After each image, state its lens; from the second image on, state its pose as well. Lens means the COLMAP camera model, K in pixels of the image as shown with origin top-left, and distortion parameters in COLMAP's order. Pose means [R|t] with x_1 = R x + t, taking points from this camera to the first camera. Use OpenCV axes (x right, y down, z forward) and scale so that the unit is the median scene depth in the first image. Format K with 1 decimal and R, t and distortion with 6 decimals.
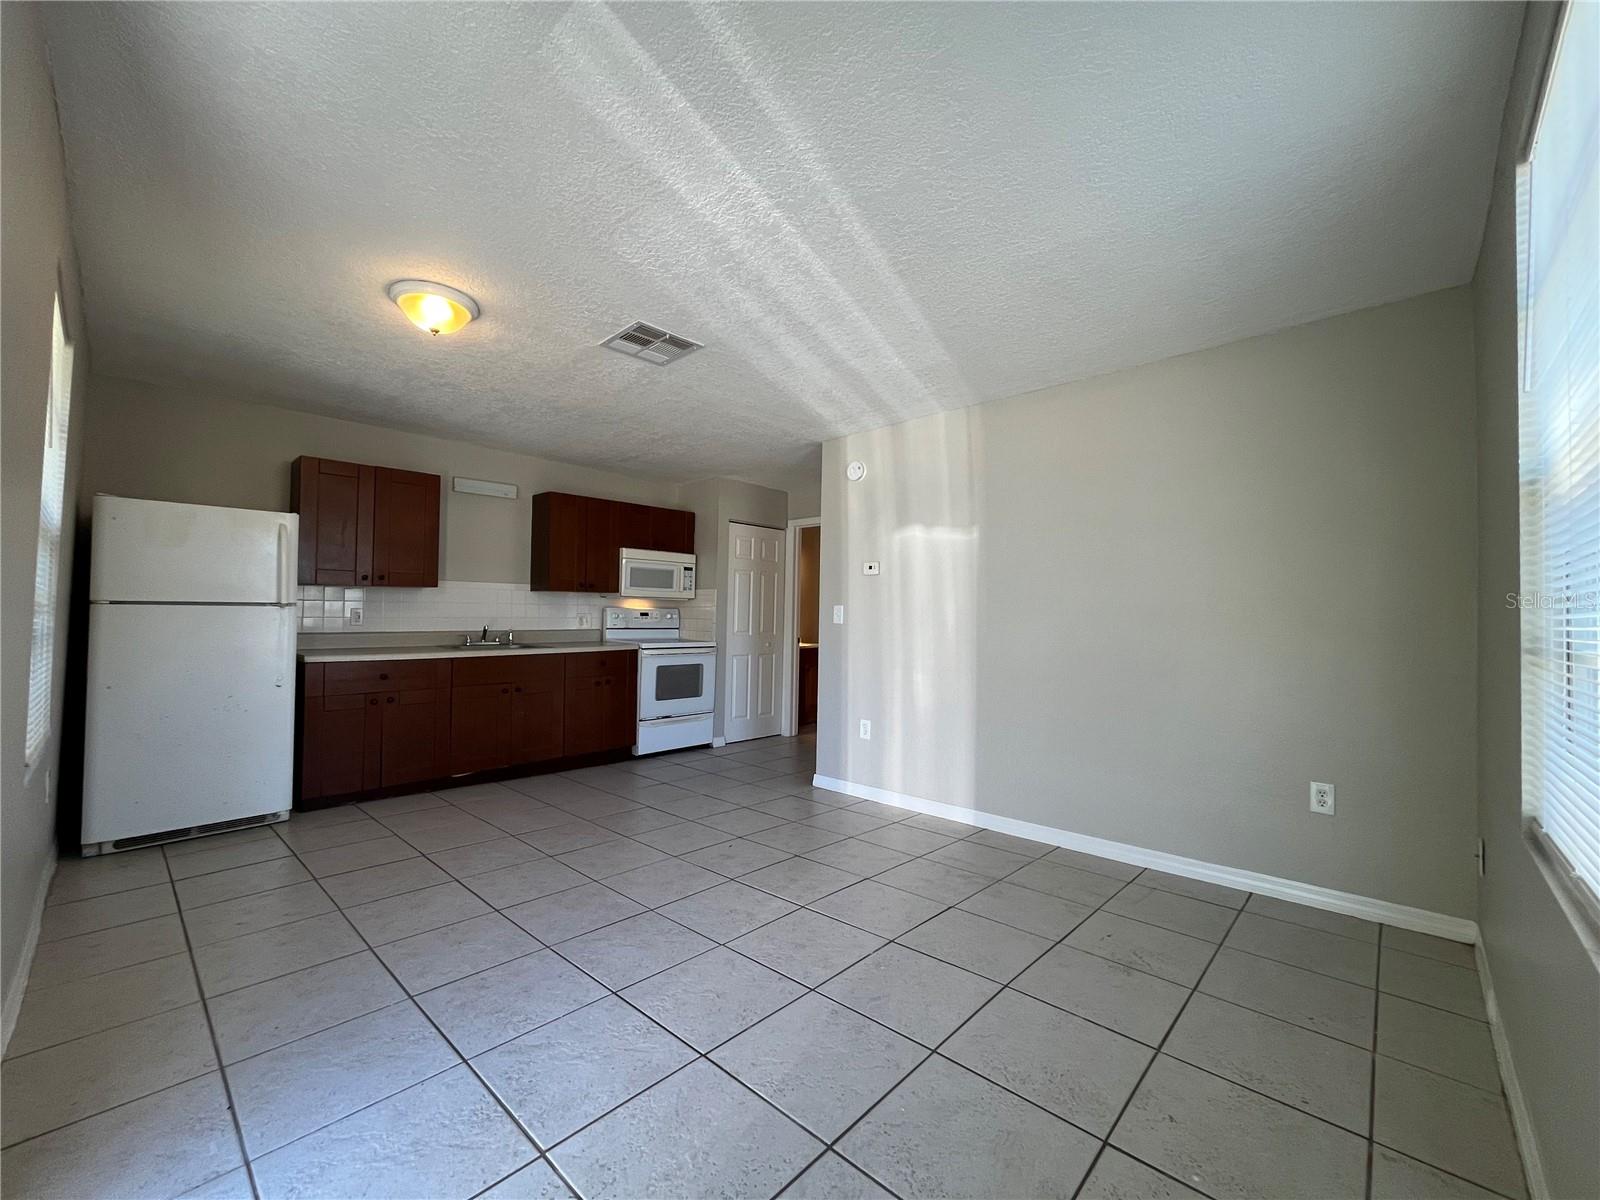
lens RADIAL K [[646.7, 0, 802.4], [0, 646.7, 598.5], [0, 0, 1]] dist [-0.000188, 0.000762]
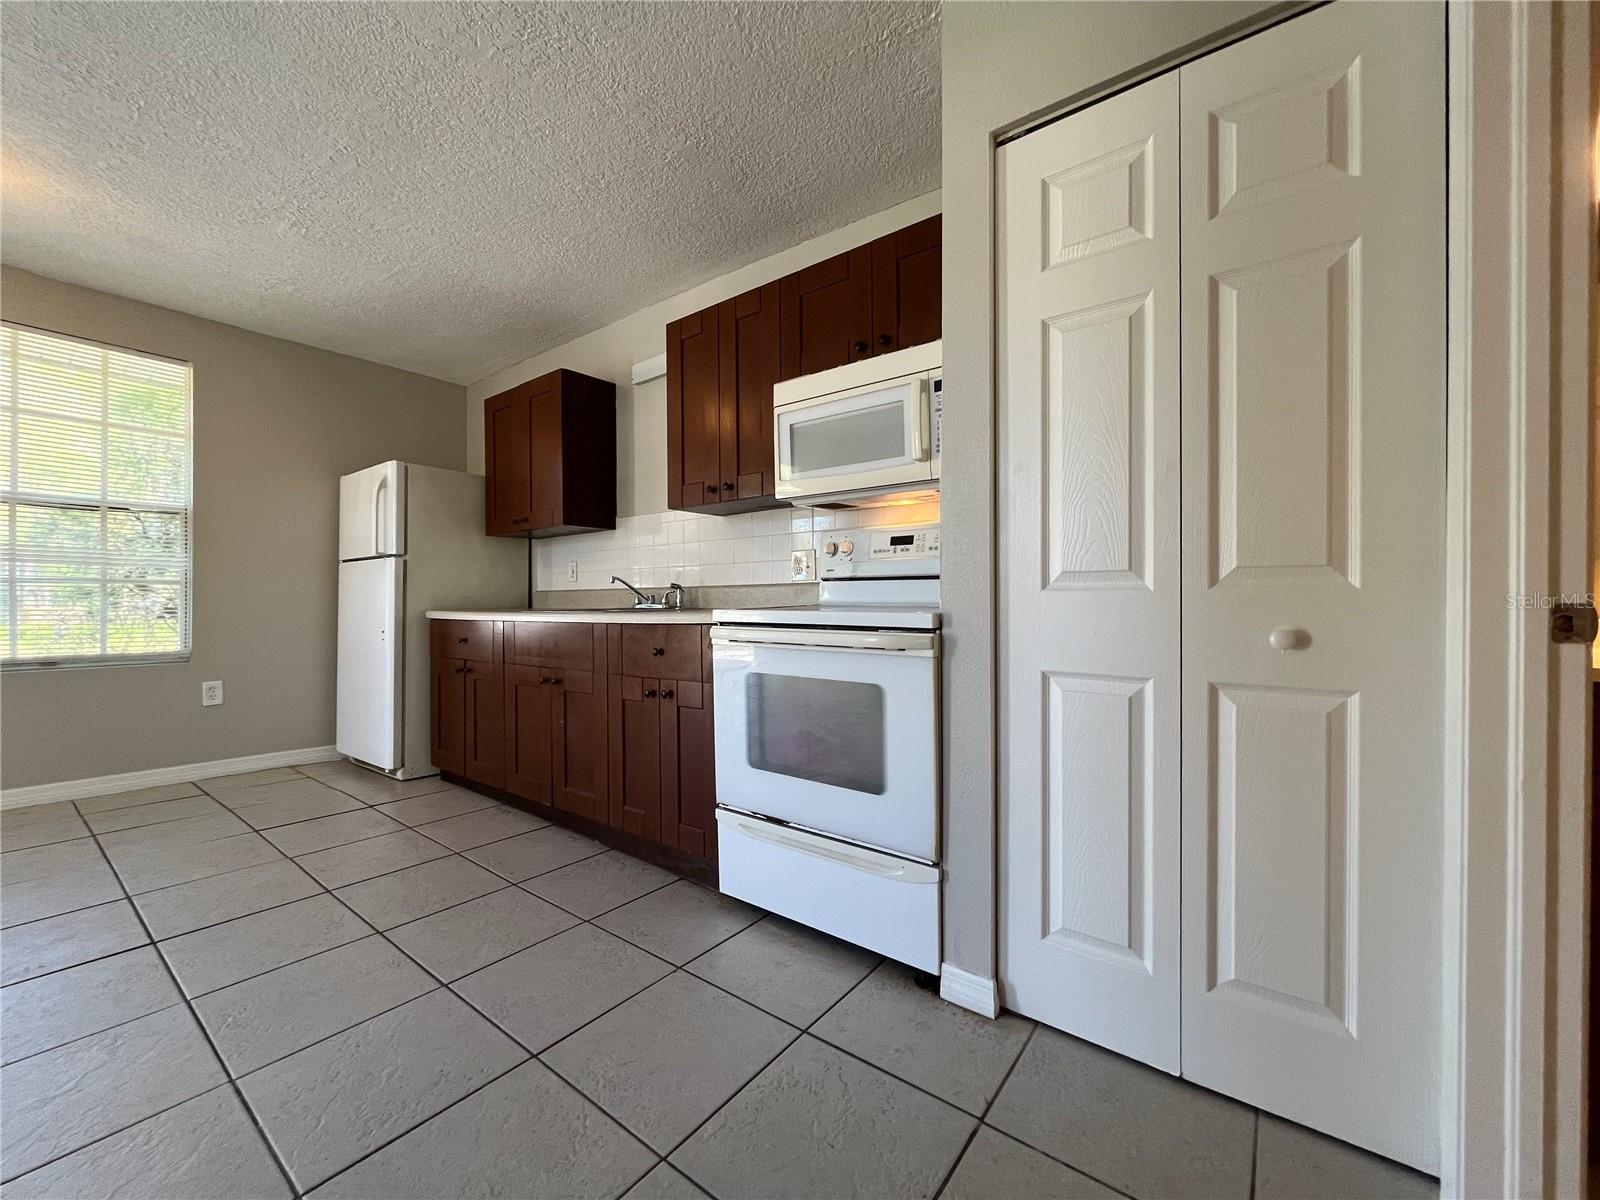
lens RADIAL K [[646.7, 0, 805.8], [0, 646.7, 599.1], [0, 0, 1]] dist [-0.000188, 0.000762]
pose [[0.091137, -0.008878, -0.995799, 0.180283], [0.034136, 0.999400, -0.005786, 0.081627], [0.995253, -0.033465, 0.091385, 1.246517]]
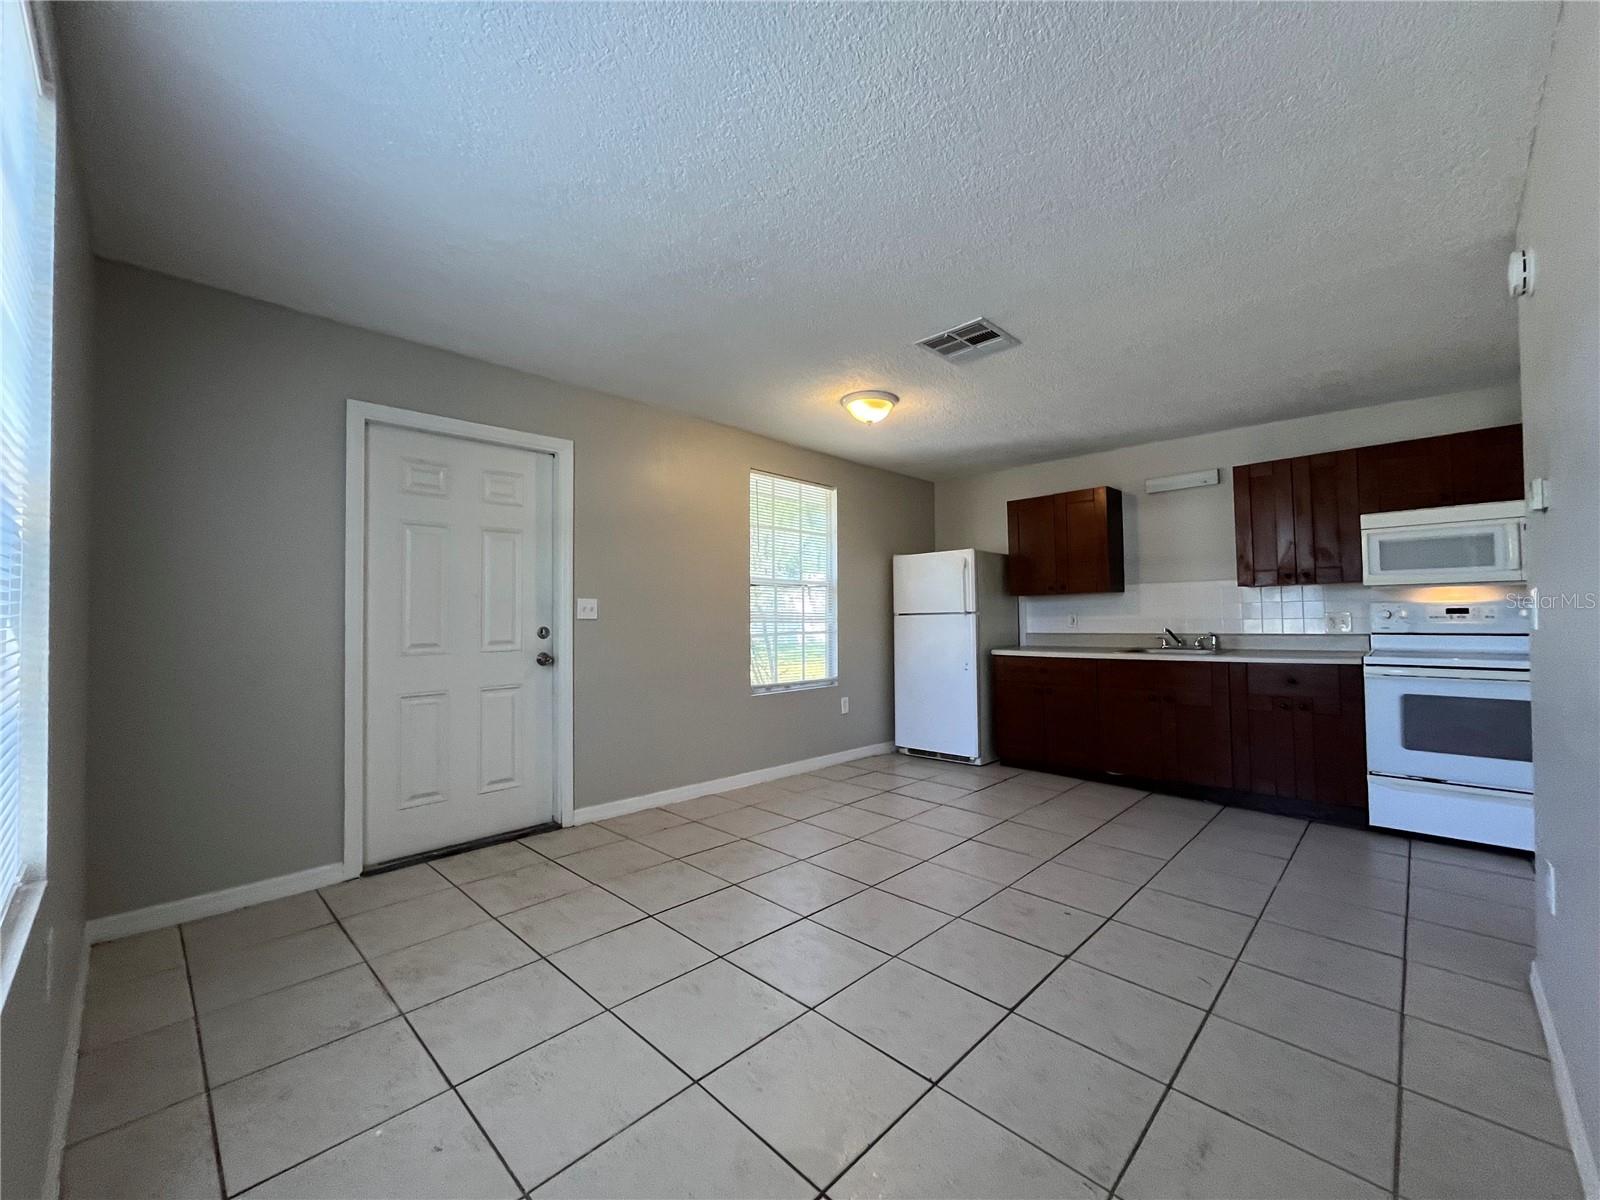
lens RADIAL K [[646.7, 0, 801.1], [0, 646.7, 602.6], [0, 0, 1]] dist [-0.000188, 0.000762]
pose [[-0.015146, -0.031337, -0.999394, 0.520875], [0.042624, 0.998580, -0.031957, 0.013083], [0.998976, -0.043083, -0.013789, 0.531061]]
